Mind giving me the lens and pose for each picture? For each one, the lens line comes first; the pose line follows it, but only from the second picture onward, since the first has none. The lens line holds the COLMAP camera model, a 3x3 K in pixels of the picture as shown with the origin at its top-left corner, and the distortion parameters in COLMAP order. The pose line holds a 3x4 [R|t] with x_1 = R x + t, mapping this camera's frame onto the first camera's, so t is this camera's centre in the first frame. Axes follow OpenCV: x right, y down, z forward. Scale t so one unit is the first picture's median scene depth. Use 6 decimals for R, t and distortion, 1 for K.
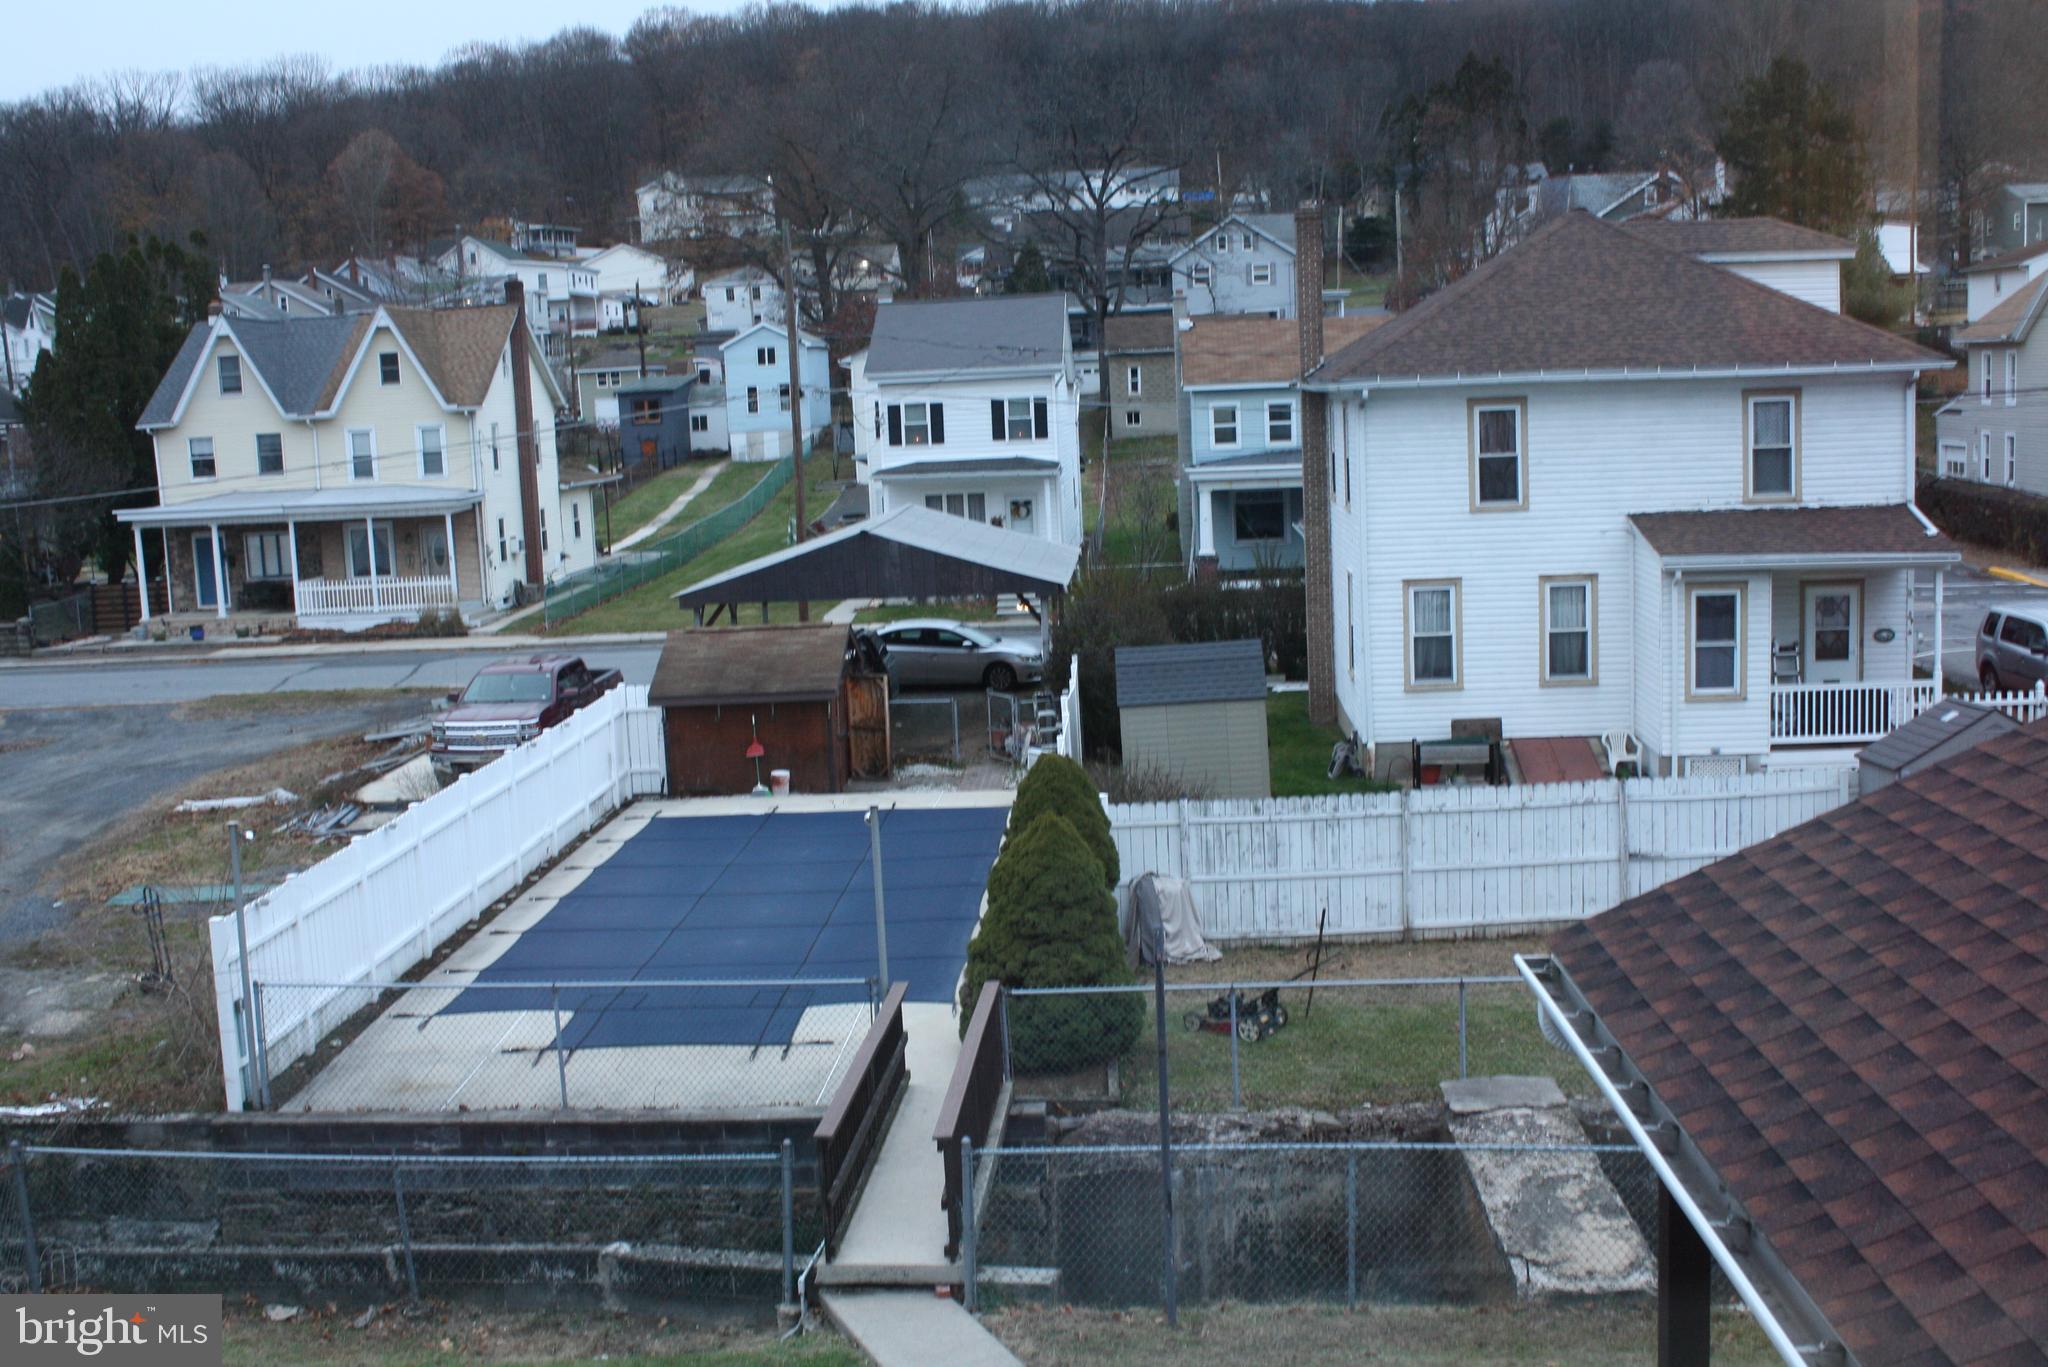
lens RADIAL K [[2123.3, 0, 1016.5], [0, 2123.3, 670.9], [0, 0, 1]] dist [-0.092179, 0.000000]
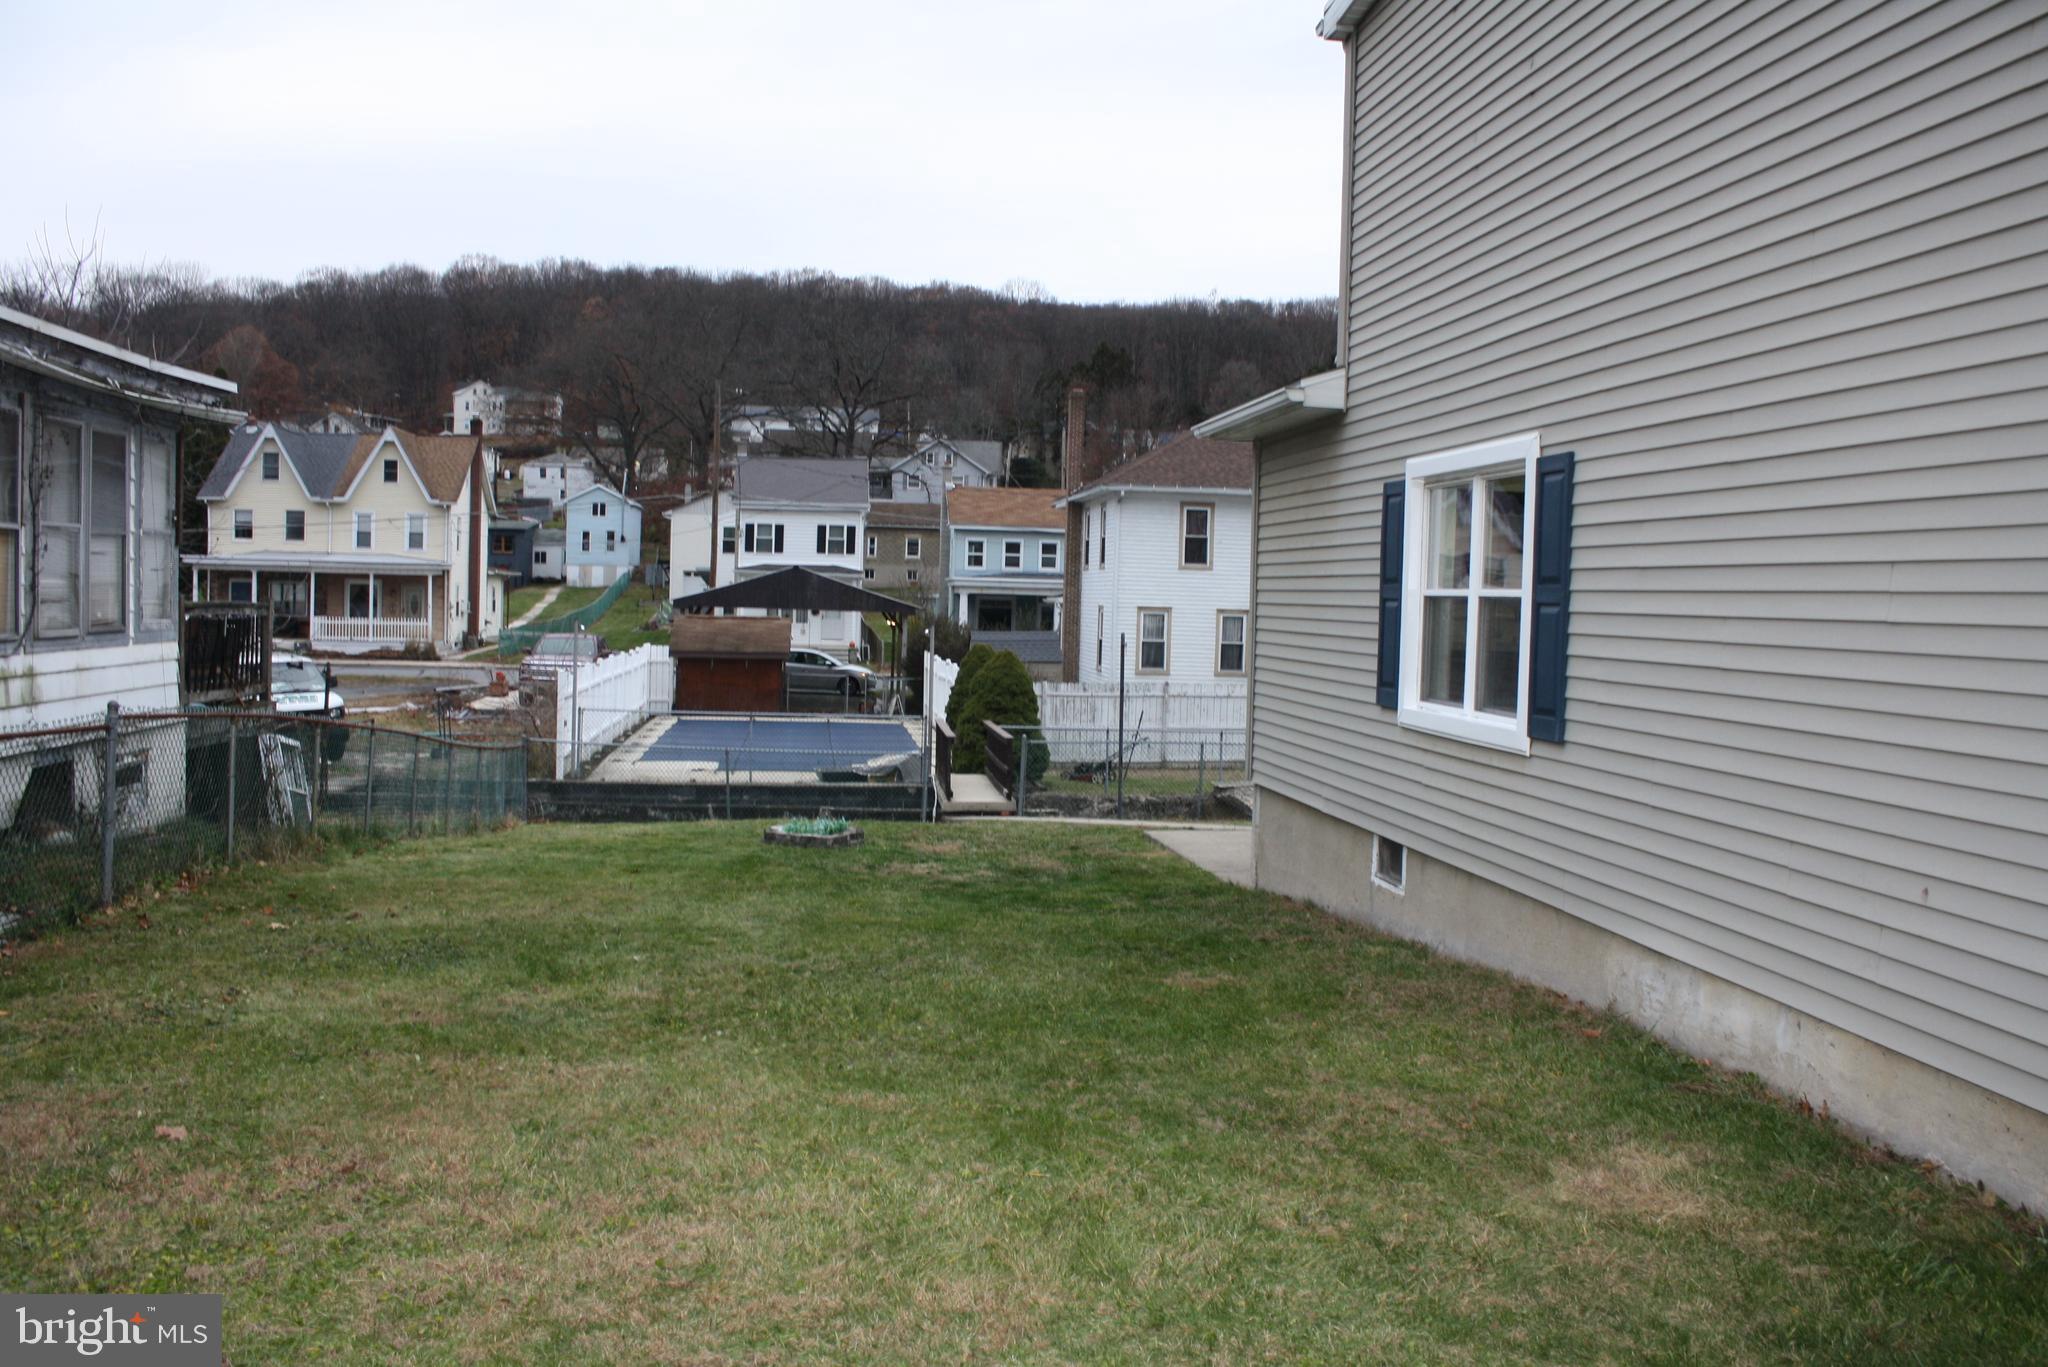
lens RADIAL K [[1715.6, 0, 1020.8], [0, 1715.6, 666.7], [0, 0, 1]] dist [-0.164151, 0.141200]
pose [[0.981408, 0.063314, 0.181188, -0.133840], [-0.046304, 0.994244, -0.096620, 0.123961], [-0.186262, 0.086434, 0.978691, -0.270526]]
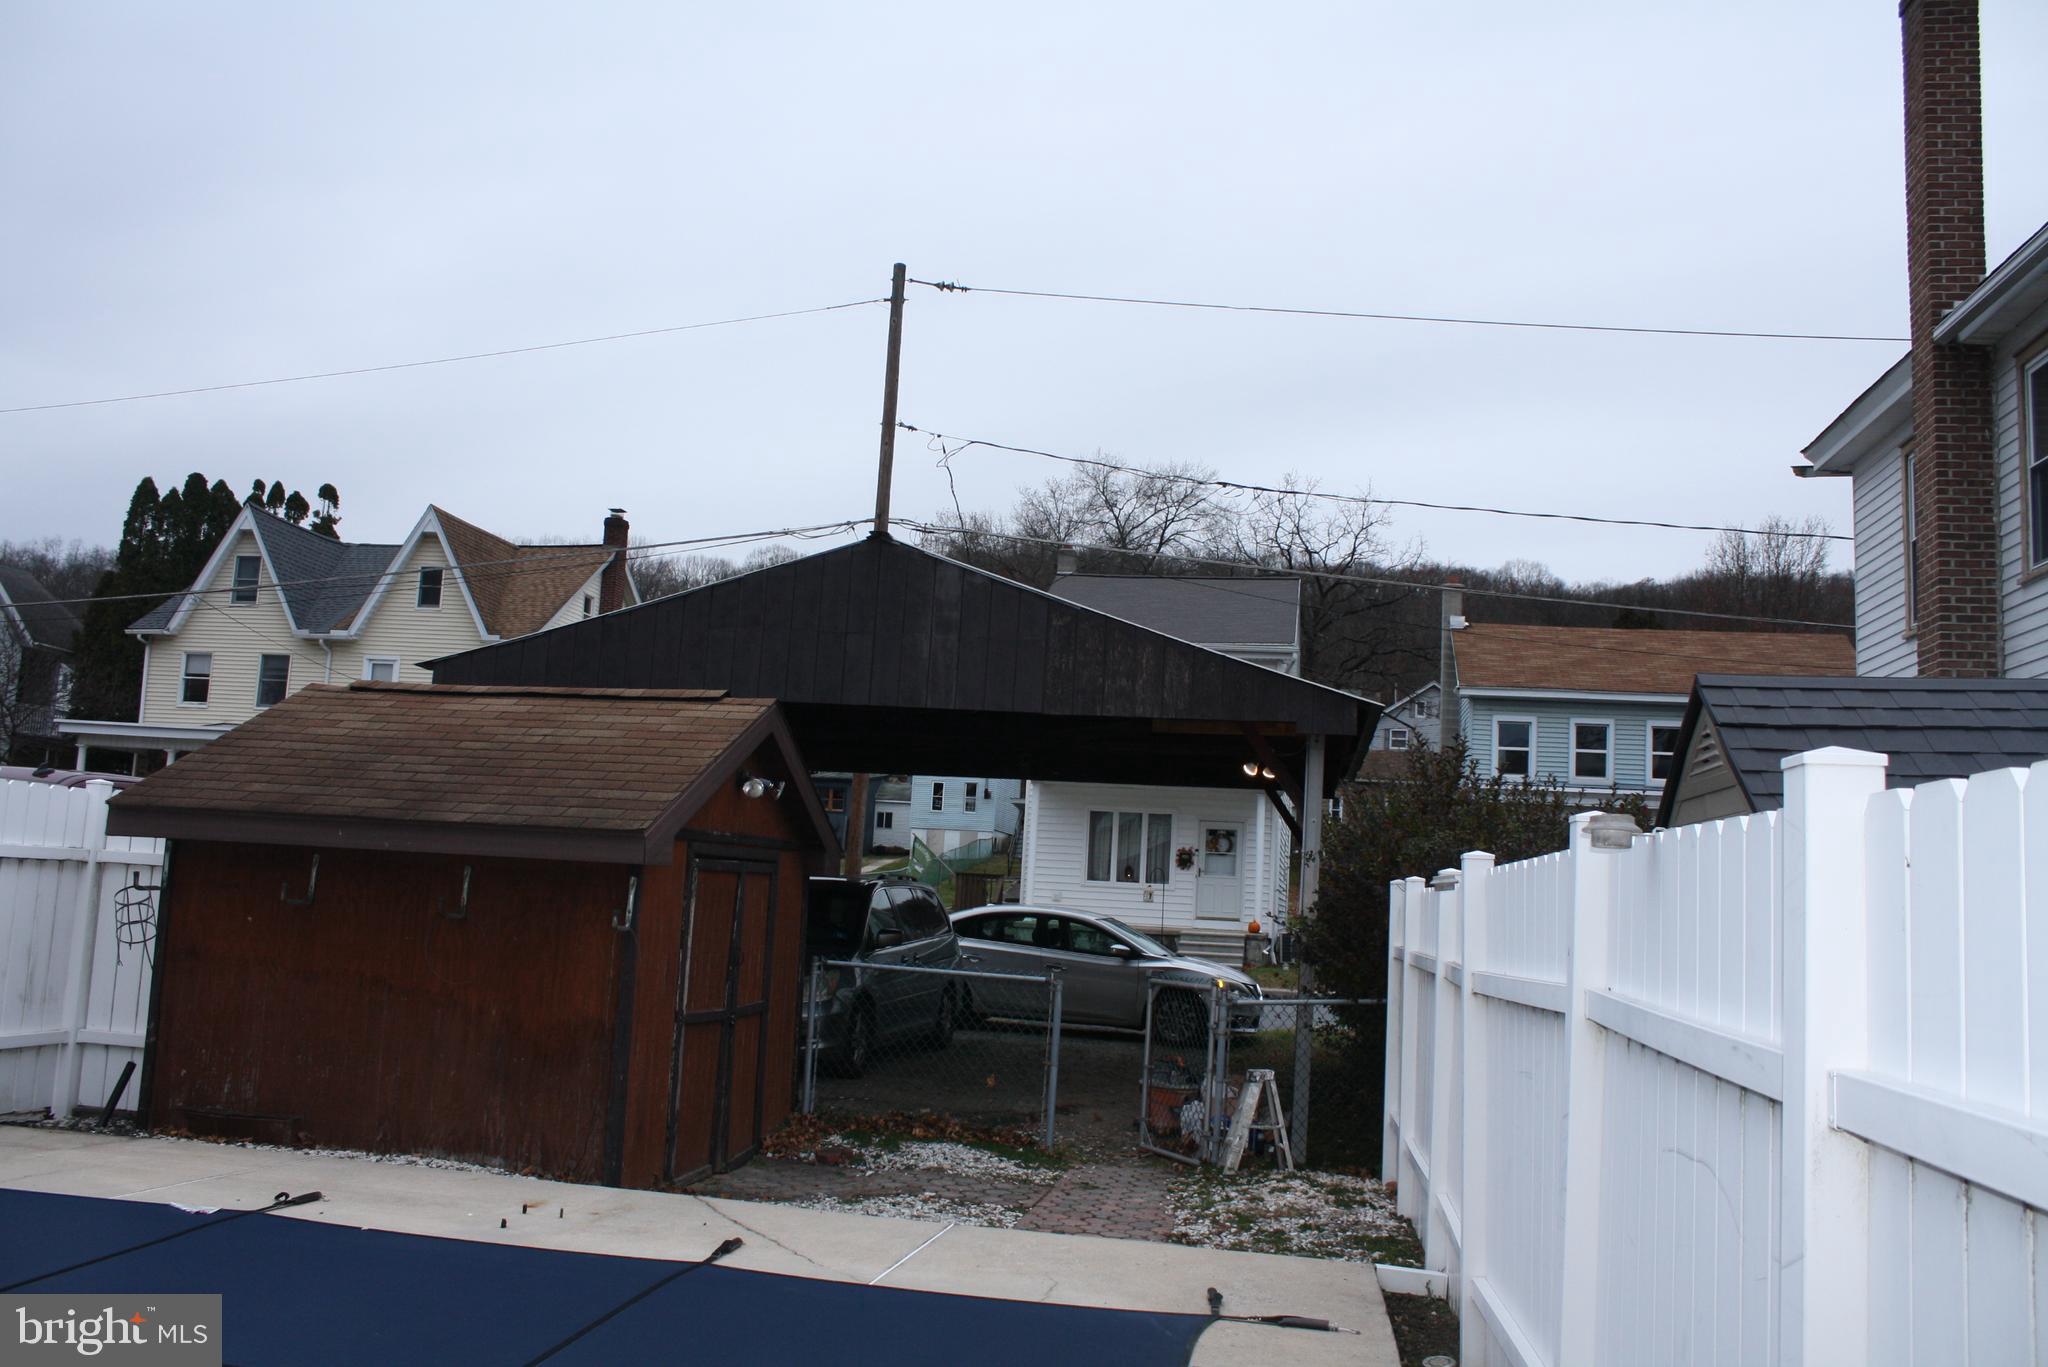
lens RADIAL K [[1715.6, 0, 1016.6], [0, 1715.6, 678.9], [0, 0, 1]] dist [-0.164151, 0.141200]
pose [[0.989644, 0.084575, -0.115982, -0.006290], [-0.111501, 0.961786, -0.250070, 0.038604], [0.090400, 0.260413, 0.961256, 0.699798]]
